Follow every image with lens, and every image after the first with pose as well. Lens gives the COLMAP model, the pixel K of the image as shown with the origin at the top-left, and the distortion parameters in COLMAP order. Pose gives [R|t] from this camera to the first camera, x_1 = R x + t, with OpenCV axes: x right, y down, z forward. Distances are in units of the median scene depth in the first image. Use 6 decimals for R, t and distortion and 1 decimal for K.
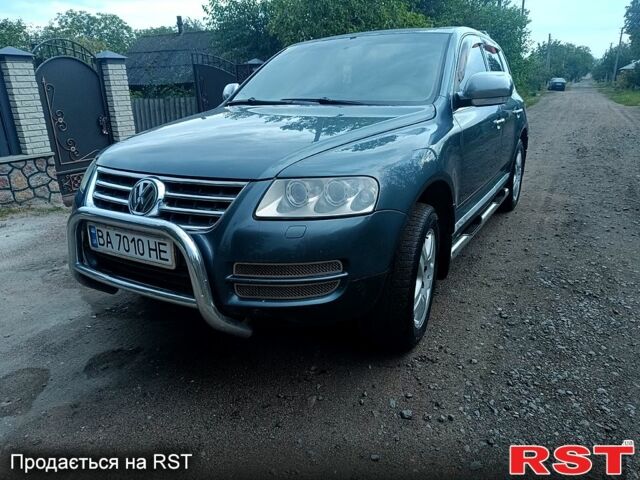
lens RADIAL K [[435.6, 0, 320.0], [0, 435.6, 240.7], [0, 0, 1]] dist [0.001350, -0.004178]
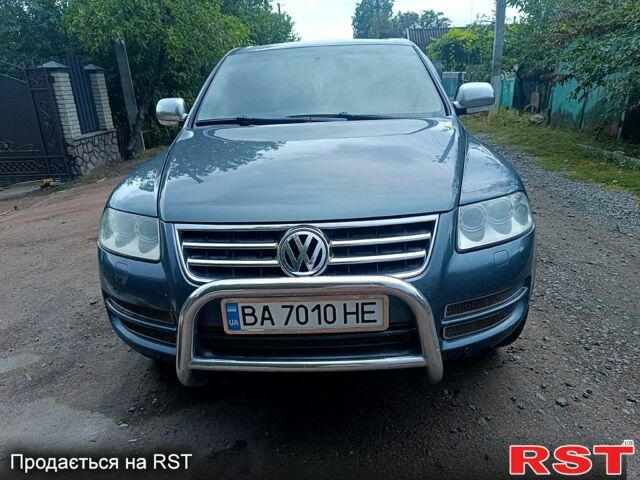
lens RADIAL K [[435.6, 0, 316.2], [0, 435.6, 242.4], [0, 0, 1]] dist [0.001350, -0.004178]
pose [[0.876543, -0.178440, 0.447026, -0.757350], [0.177355, 0.983132, 0.044675, -0.153345], [-0.447457, 0.040122, 0.893405, 0.281676]]
